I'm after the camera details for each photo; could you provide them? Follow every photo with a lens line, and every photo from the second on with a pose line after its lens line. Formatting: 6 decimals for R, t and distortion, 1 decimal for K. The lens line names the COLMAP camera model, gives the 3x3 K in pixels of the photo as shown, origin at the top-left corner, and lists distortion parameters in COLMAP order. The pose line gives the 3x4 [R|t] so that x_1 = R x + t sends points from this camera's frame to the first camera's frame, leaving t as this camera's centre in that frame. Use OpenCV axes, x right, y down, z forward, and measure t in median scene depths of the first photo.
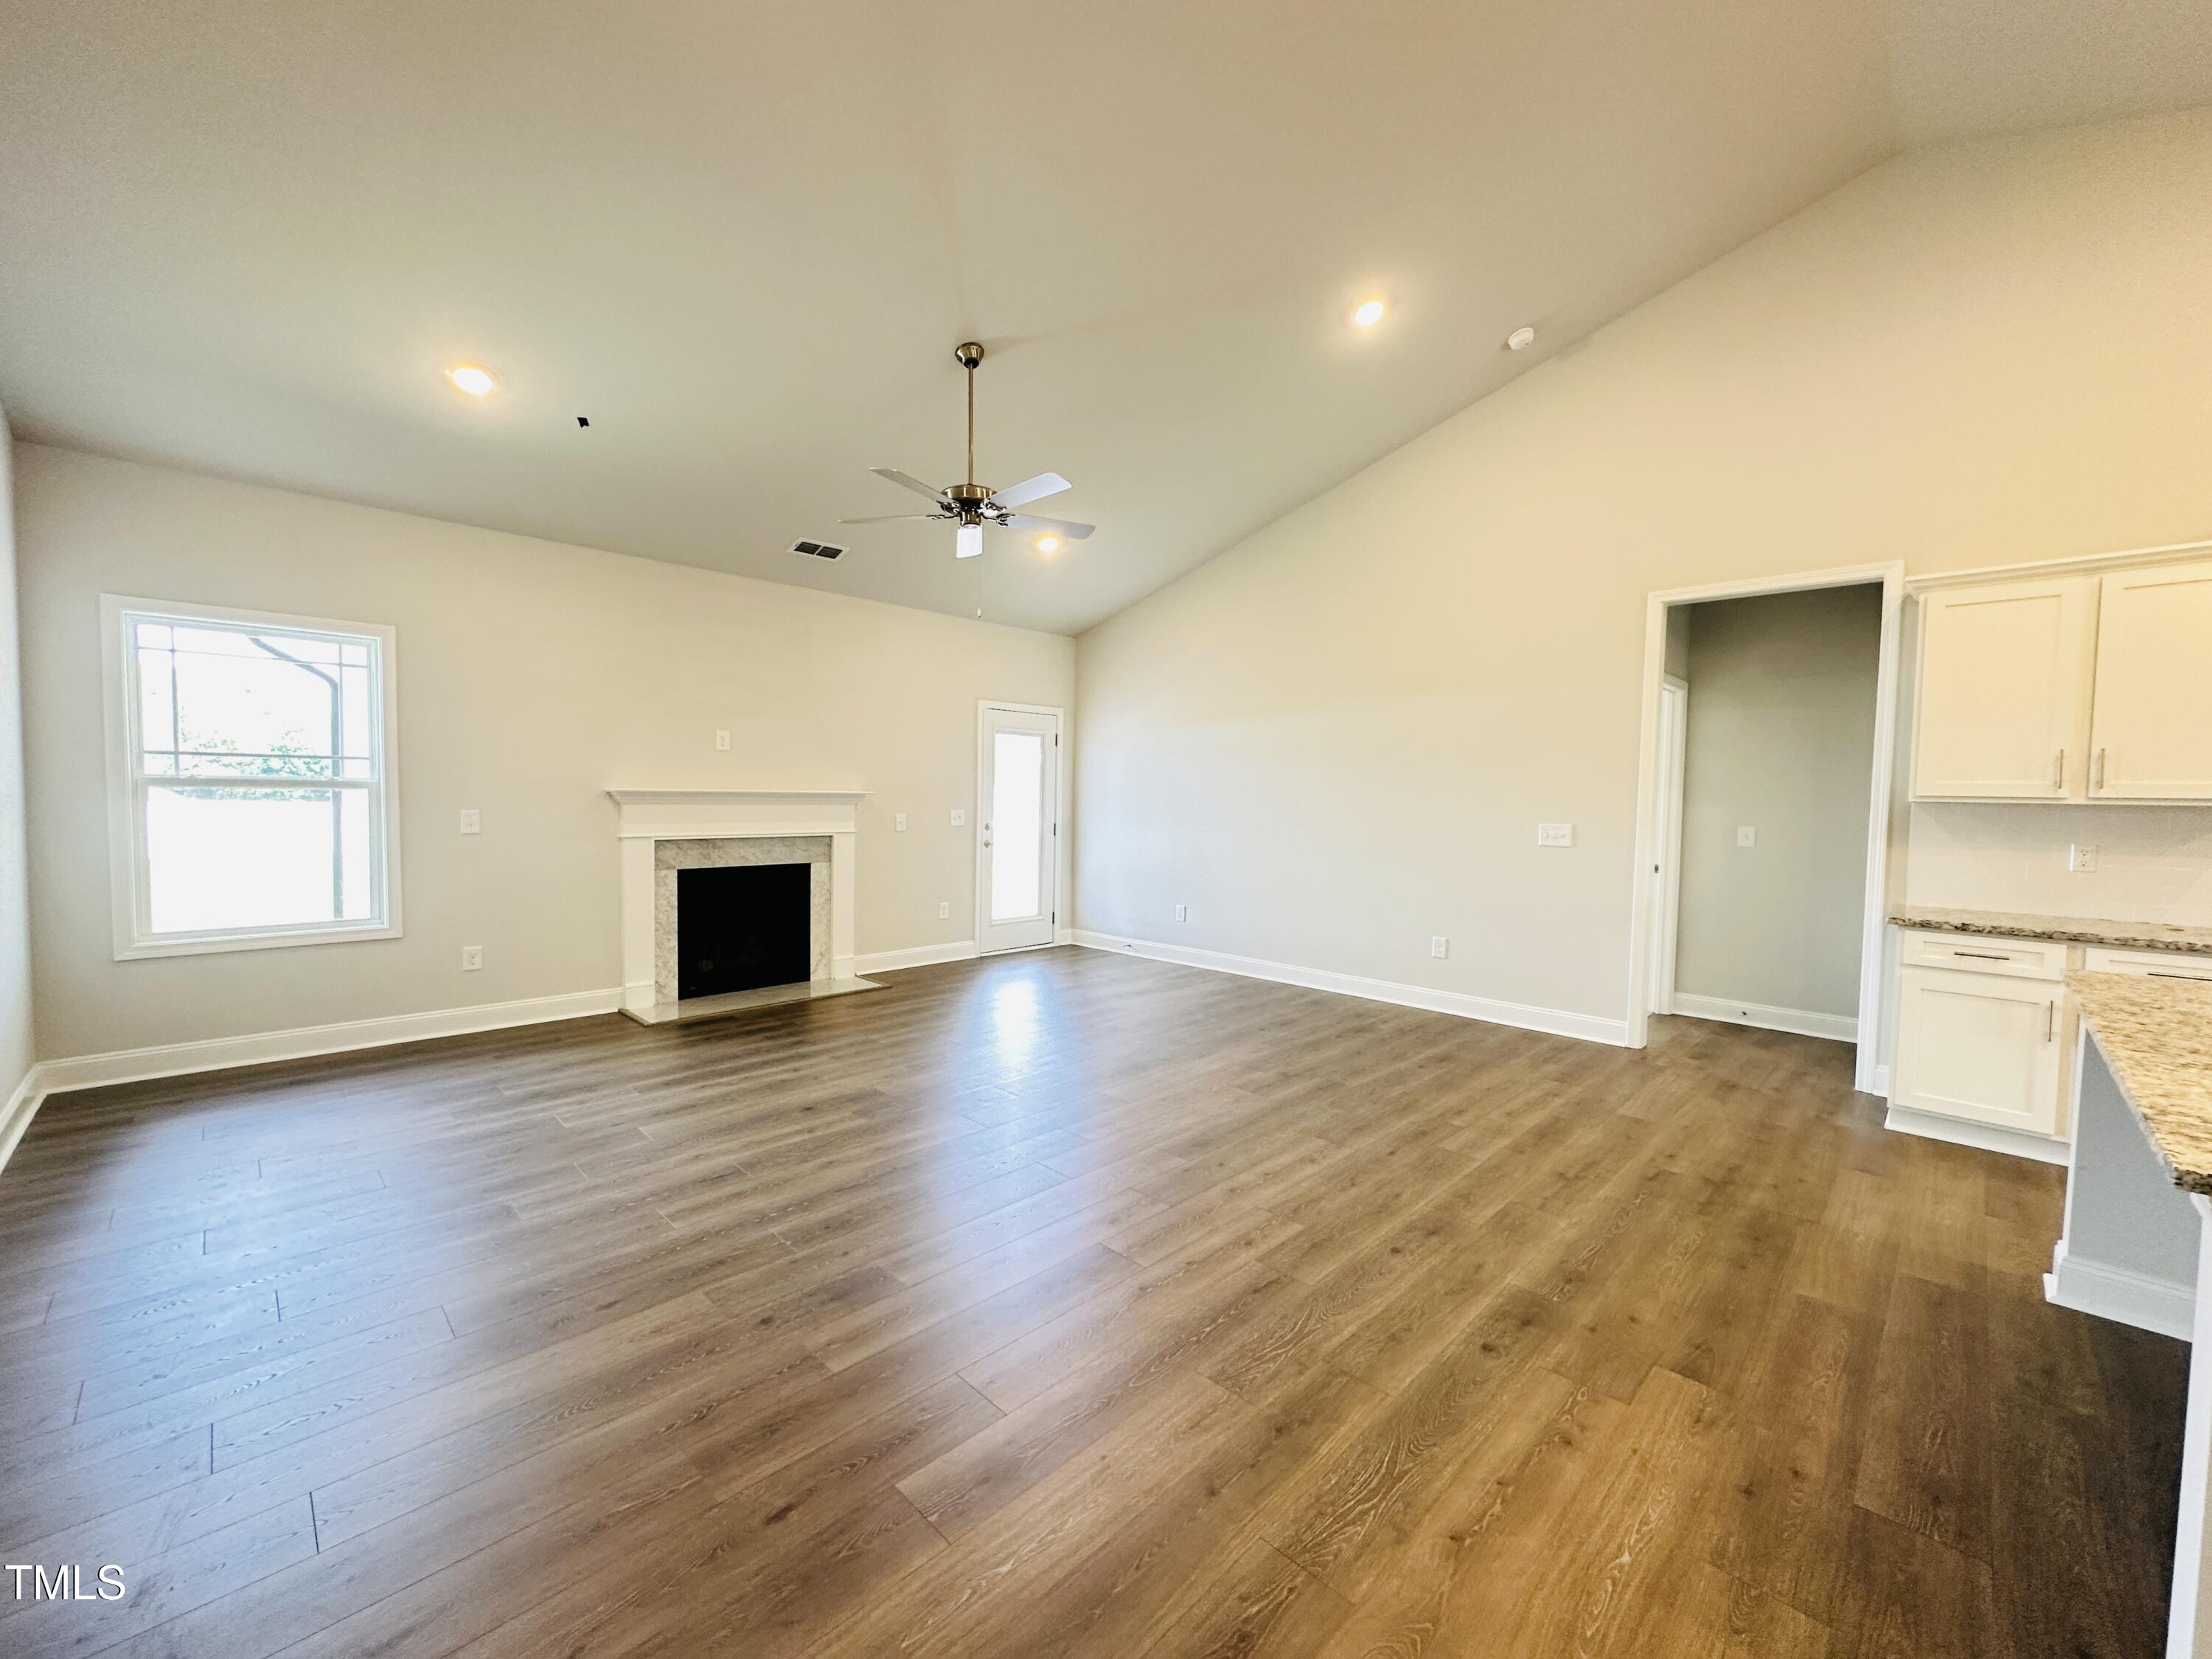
lens RADIAL K [[878.9, 0, 1109.1], [0, 878.9, 830.1], [0, 0, 1]] dist [-0.002955, 0.000929]
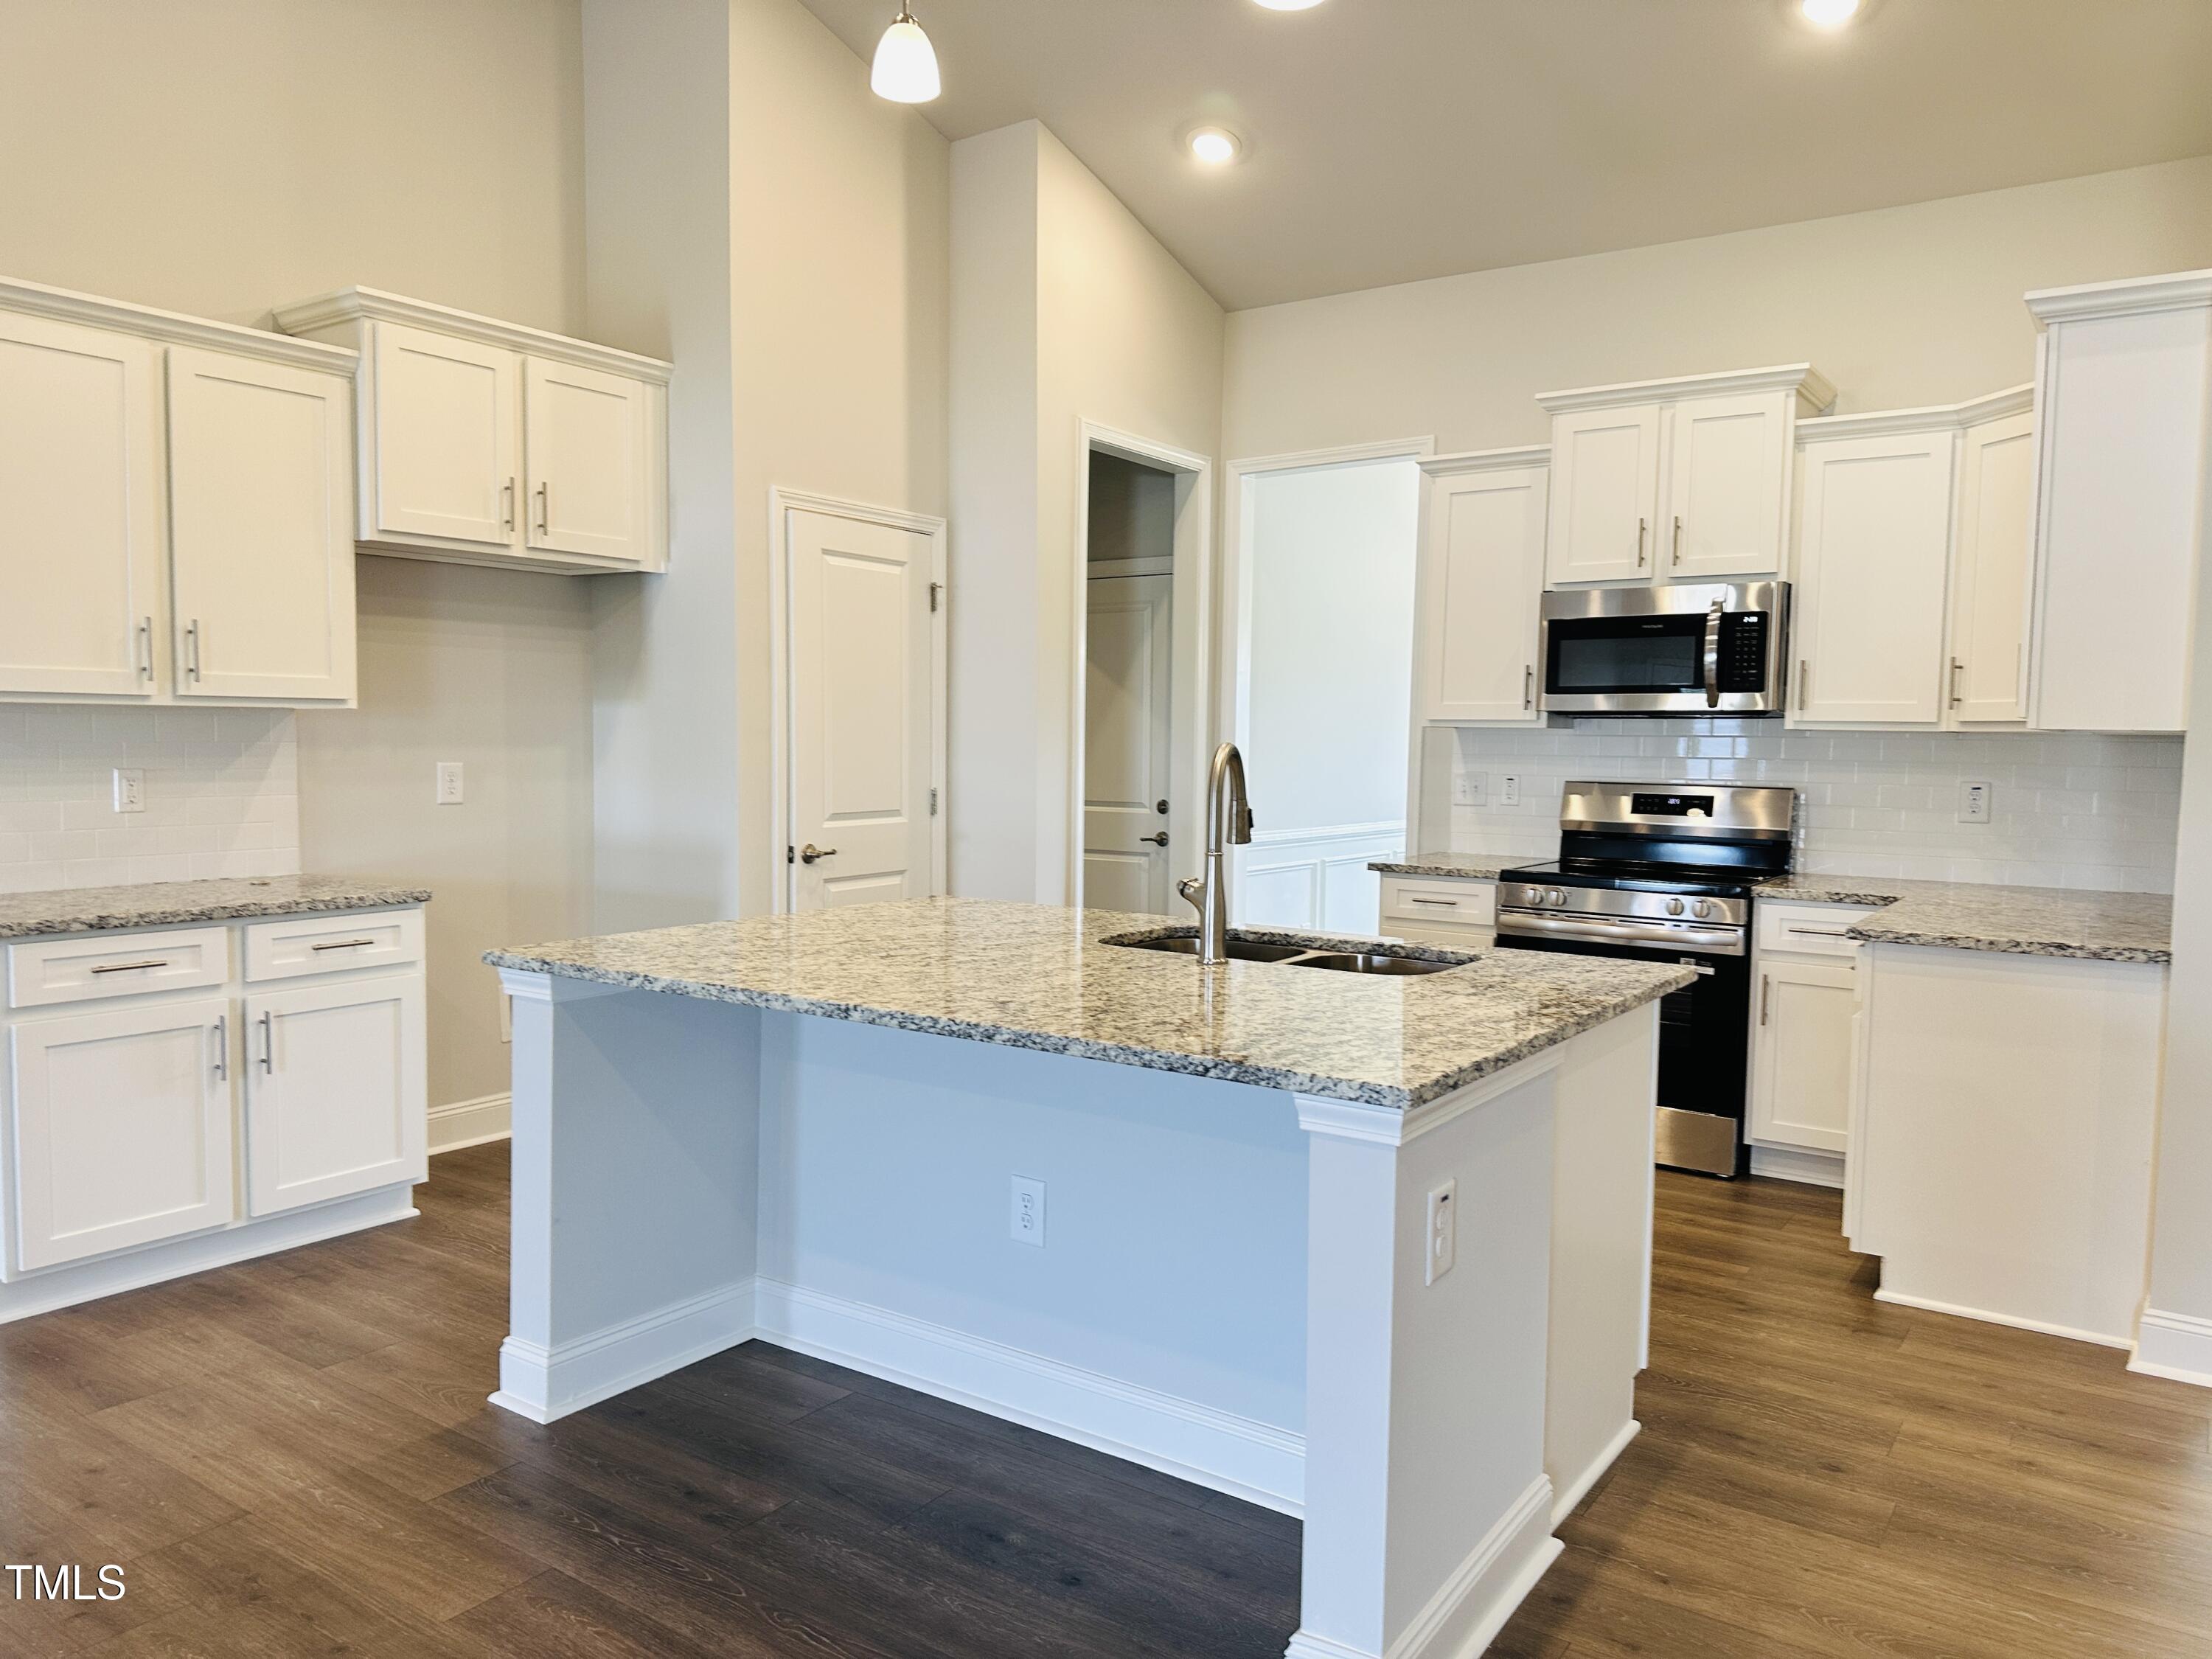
lens RADIAL K [[1568.9, 0, 1107.6], [0, 1568.9, 841.5], [0, 0, 1]] dist [0.002168, -0.000086]
pose [[-0.178066, -0.092353, 0.979675, -0.142771], [0.023778, 0.994891, 0.098110, -0.027441], [-0.983731, 0.040765, -0.174960, 0.545108]]
